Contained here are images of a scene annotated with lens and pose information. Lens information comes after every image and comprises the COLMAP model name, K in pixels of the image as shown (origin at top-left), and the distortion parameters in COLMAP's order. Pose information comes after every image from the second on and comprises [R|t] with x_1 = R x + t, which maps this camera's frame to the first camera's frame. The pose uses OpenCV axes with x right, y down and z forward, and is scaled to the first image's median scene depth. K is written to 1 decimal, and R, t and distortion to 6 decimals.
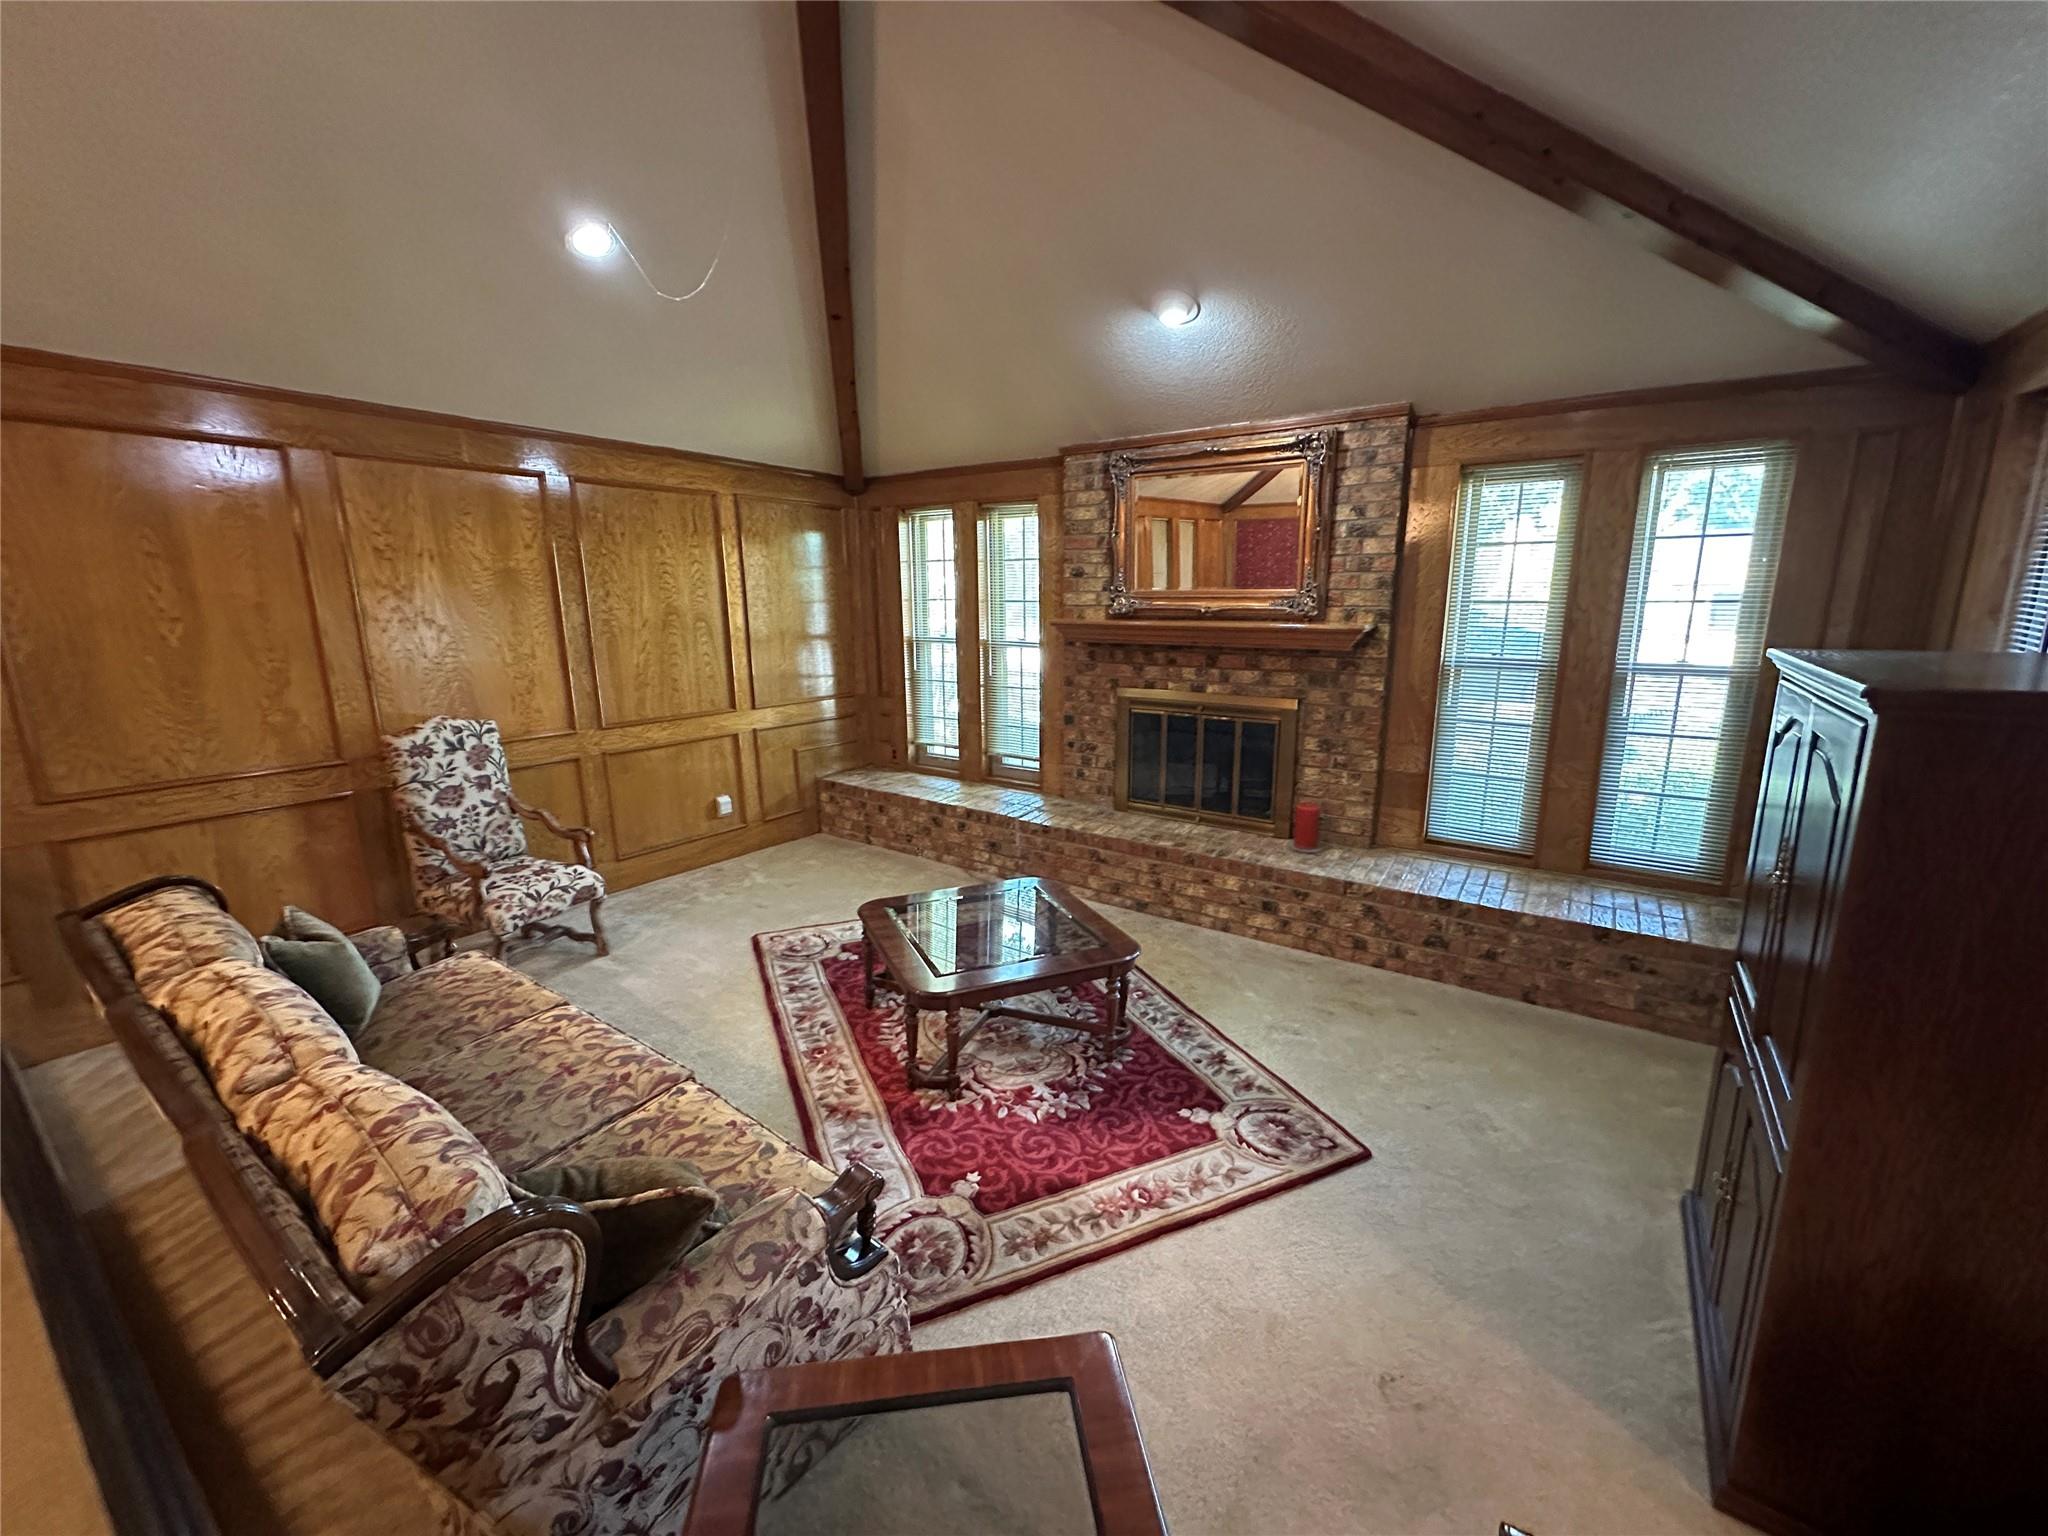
lens RADIAL K [[816.4, 0, 1026.1], [0, 816.4, 769.2], [0, 0, 1]] dist [-0.002428, -0.000317]
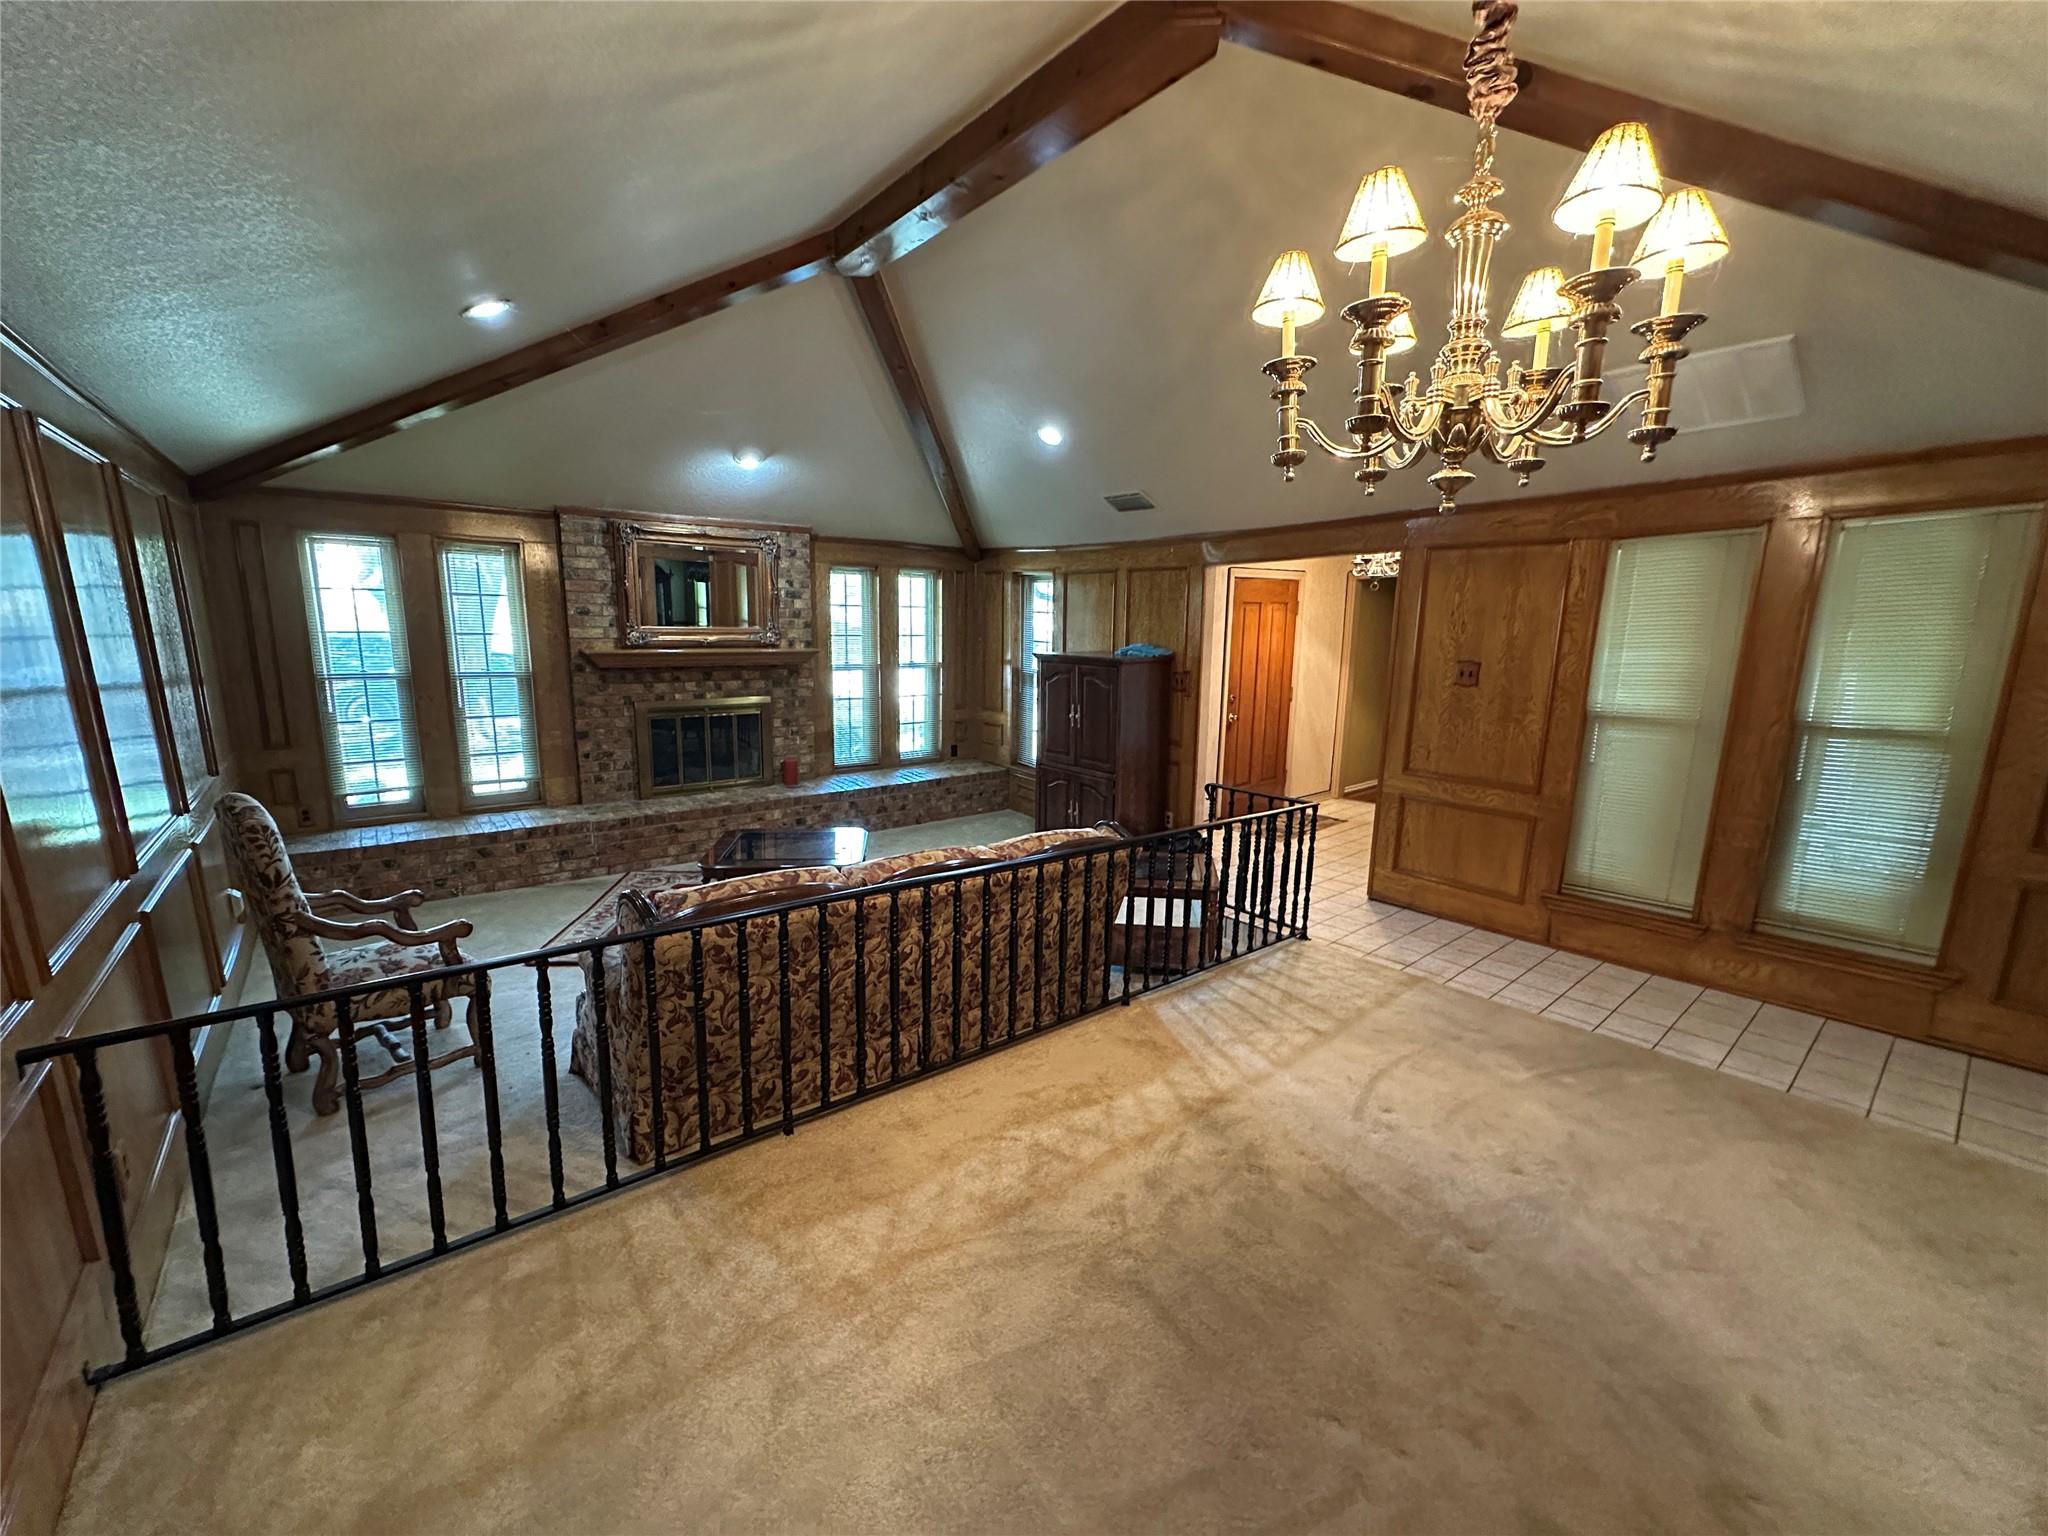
lens RADIAL K [[816.4, 0, 1016.9], [0, 816.4, 769.2], [0, 0, 1]] dist [-0.002428, -0.000317]
pose [[0.286082, -0.159307, 0.944869, -0.988358], [0.184631, 0.976769, 0.108784, -0.027811], [-0.940249, 0.143331, 0.308849, 0.066111]]
